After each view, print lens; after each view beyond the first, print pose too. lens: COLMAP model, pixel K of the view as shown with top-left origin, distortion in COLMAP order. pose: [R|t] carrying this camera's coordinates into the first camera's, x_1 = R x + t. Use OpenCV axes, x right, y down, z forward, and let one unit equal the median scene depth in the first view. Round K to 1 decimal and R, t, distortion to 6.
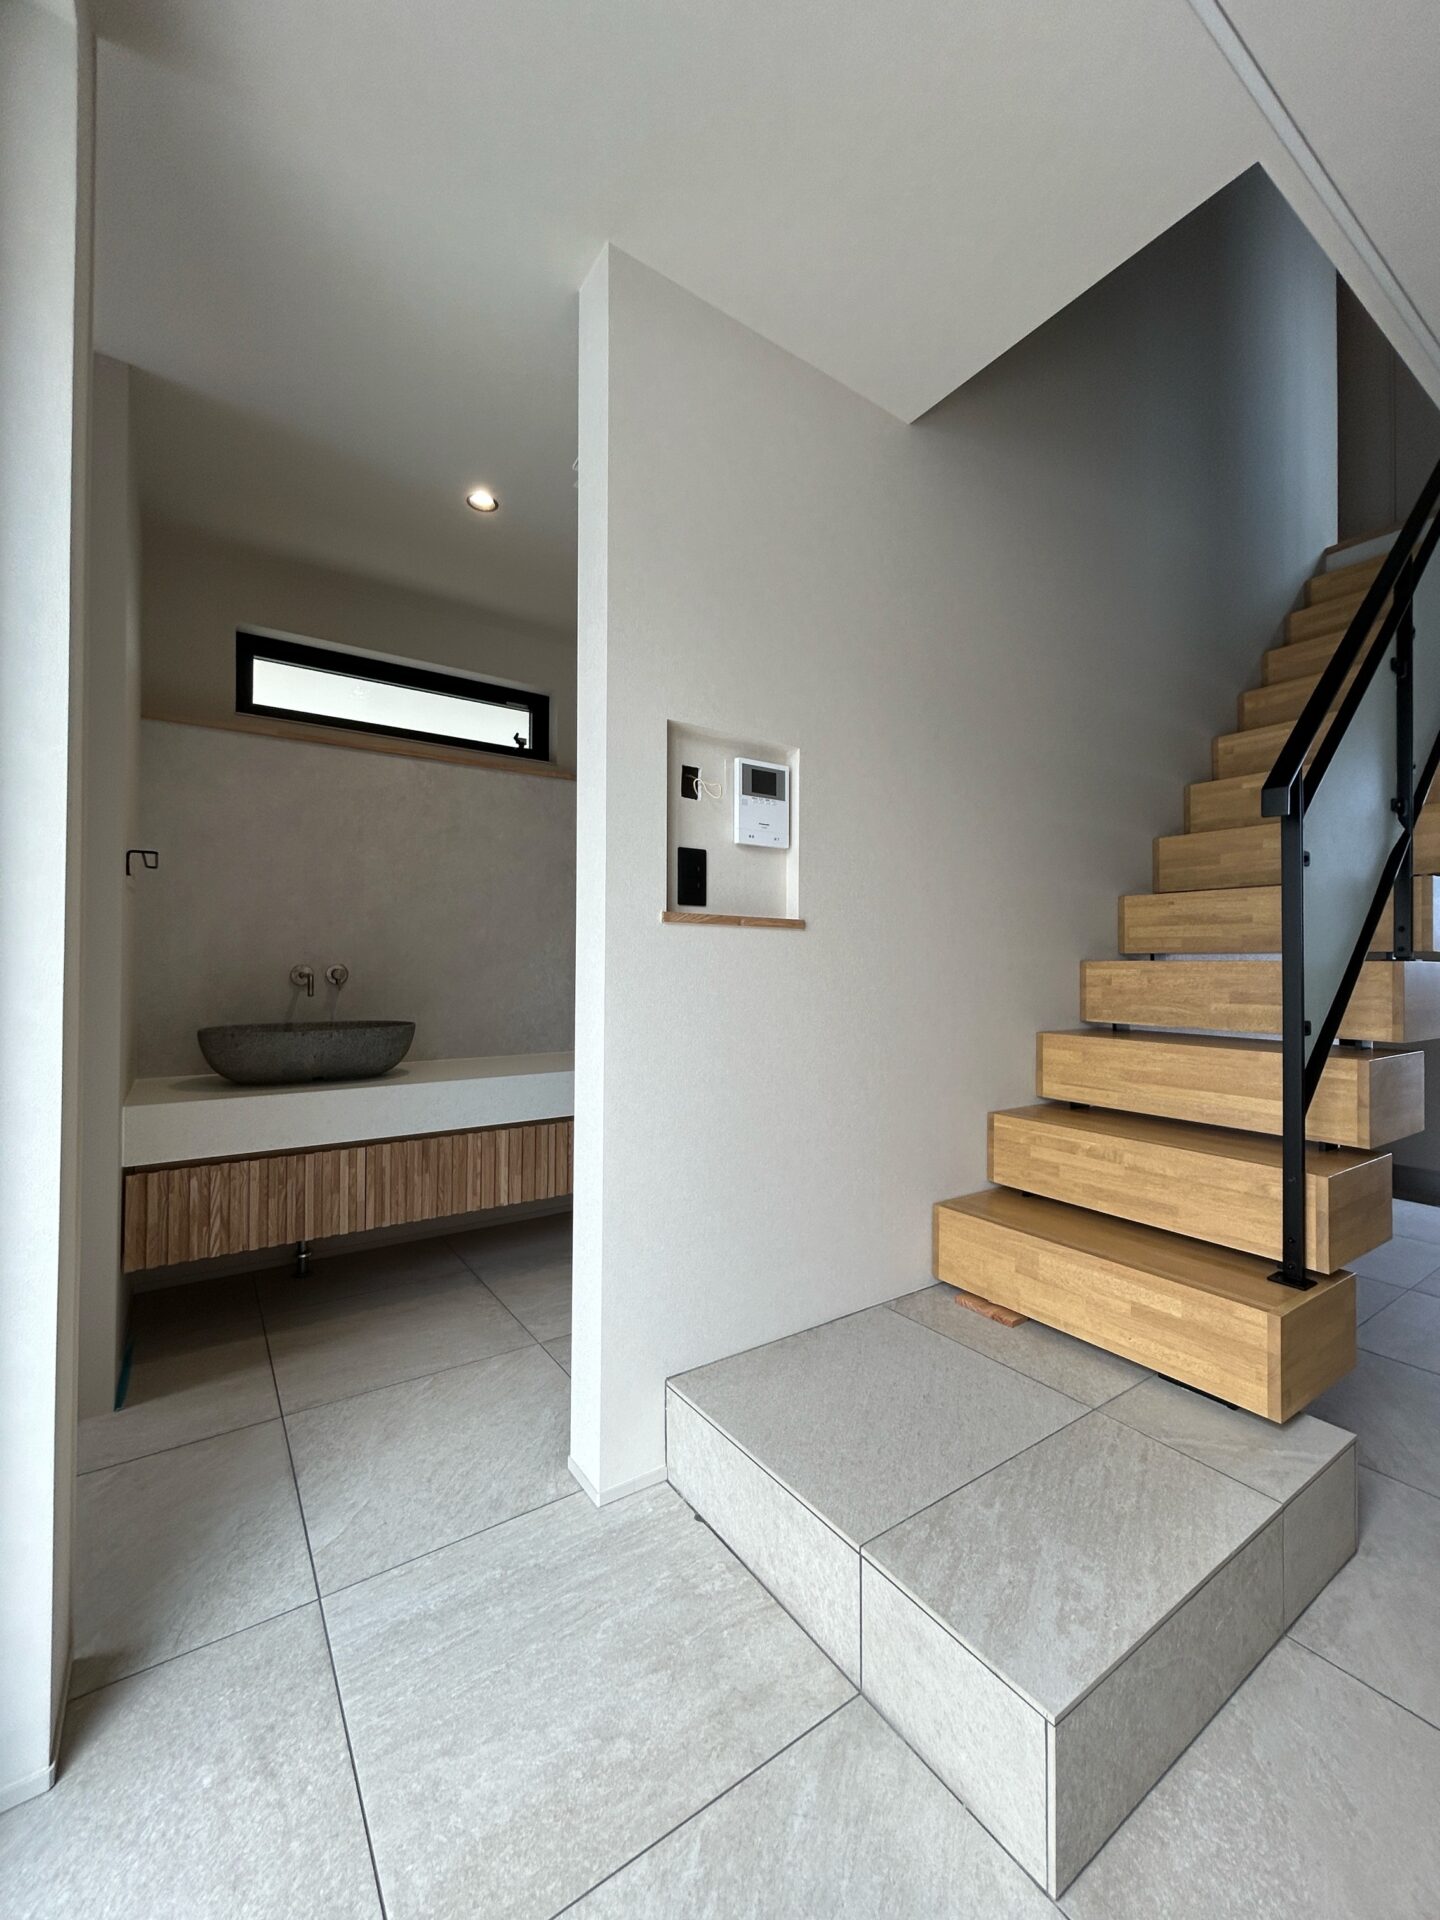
lens RADIAL K [[771.9, 0, 720.1], [0, 771.9, 960.0], [0, 0, 1]] dist [-0.004278, 0.000764]
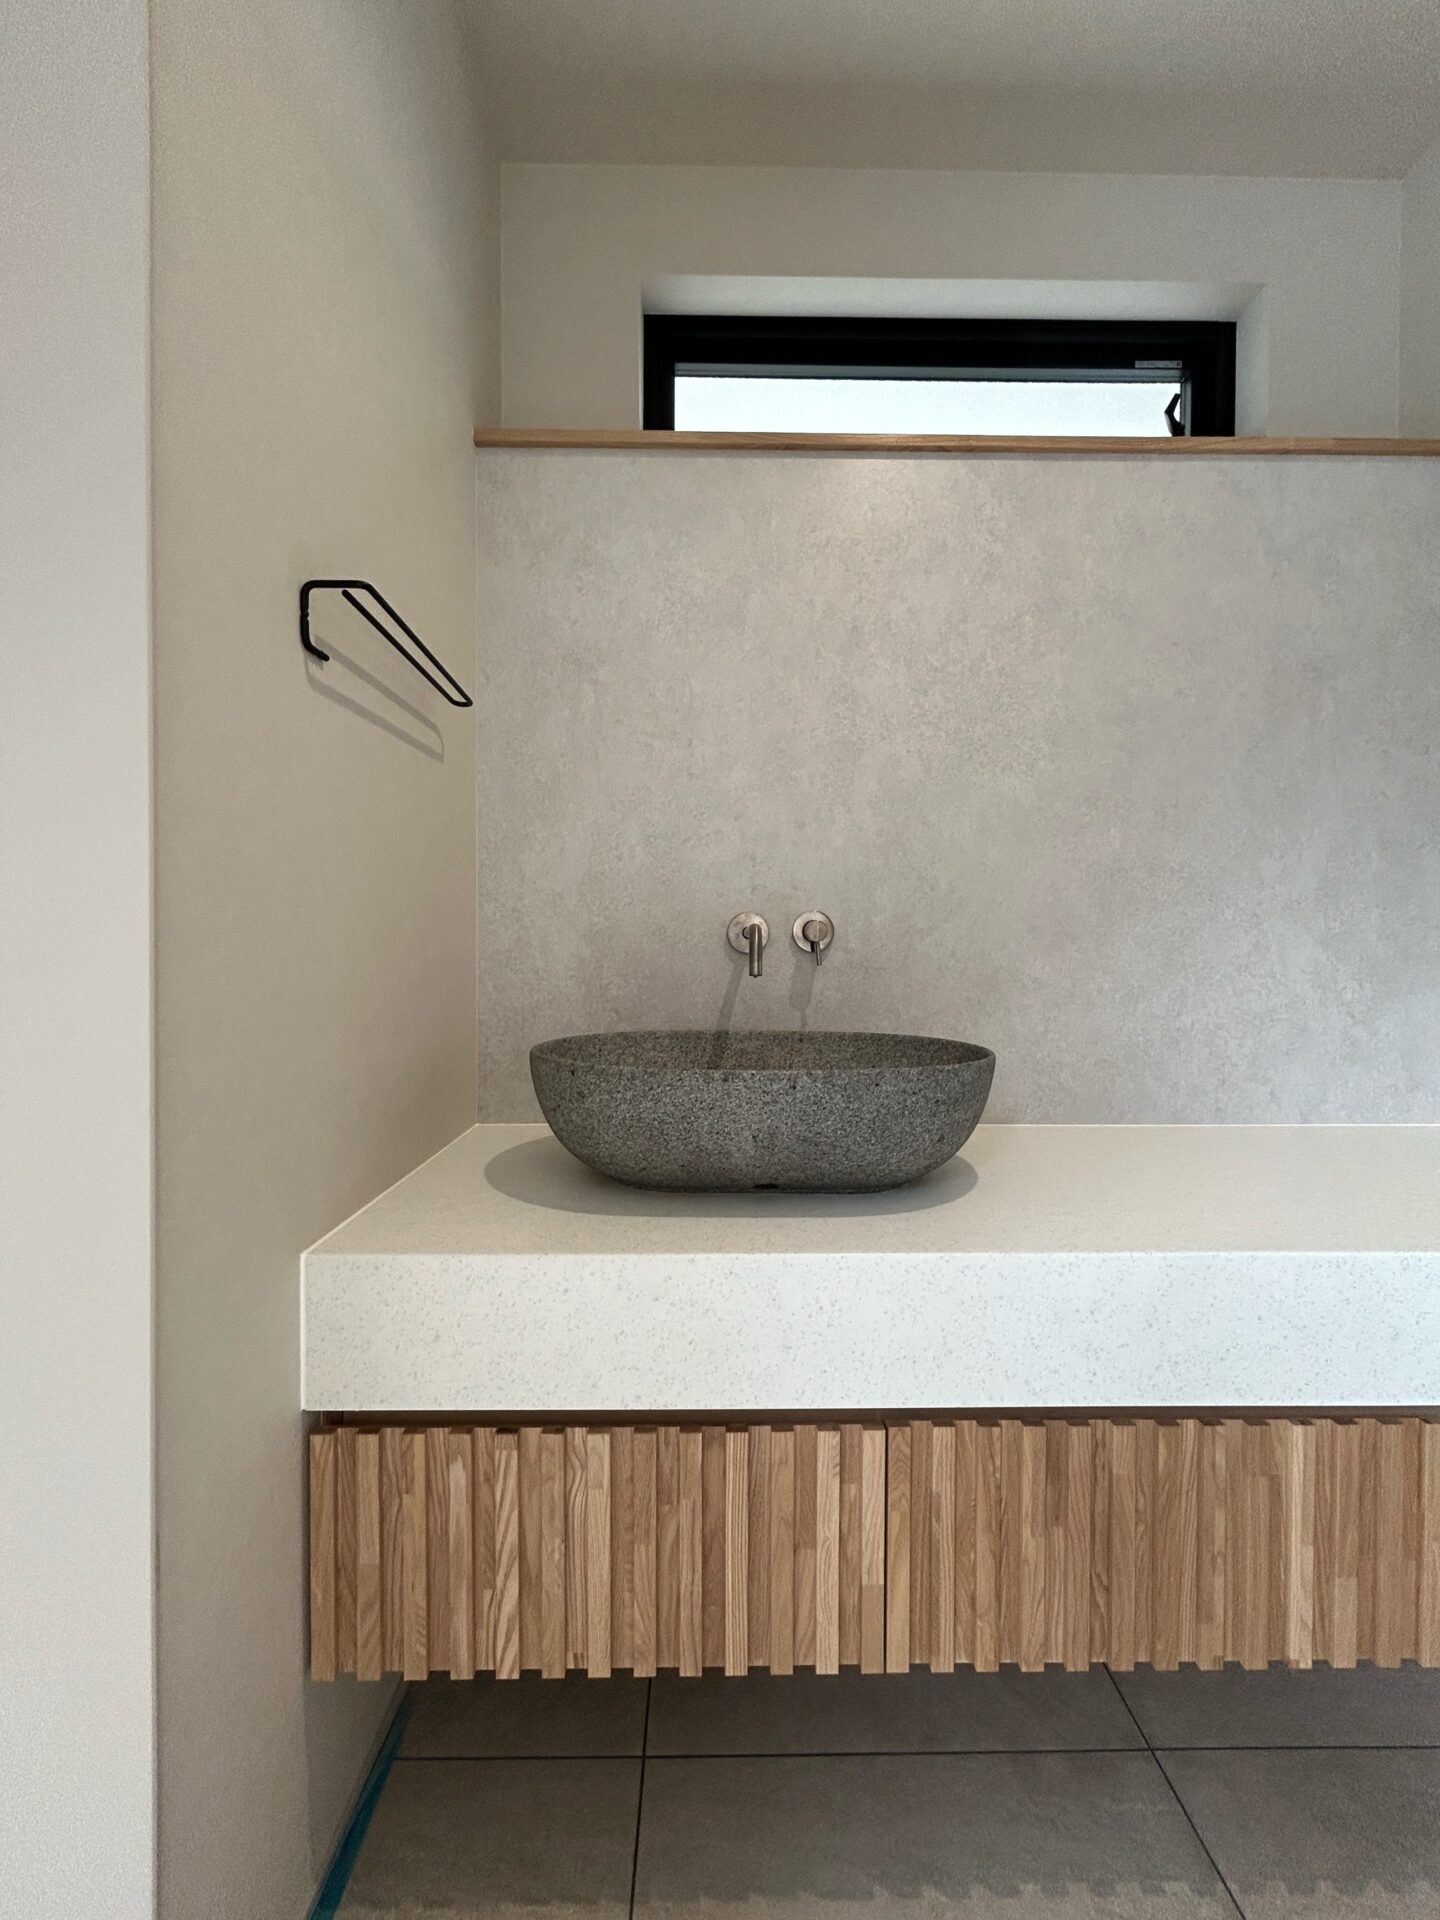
lens RADIAL K [[771.9, 0, 721.1], [0, 771.9, 958.2], [0, 0, 1]] dist [-0.004278, 0.000764]
pose [[0.829539, 0.003404, -0.558438, -0.327509], [0.005814, 0.999875, 0.014732, 0.032361], [0.558418, -0.015468, 0.829415, 0.675214]]
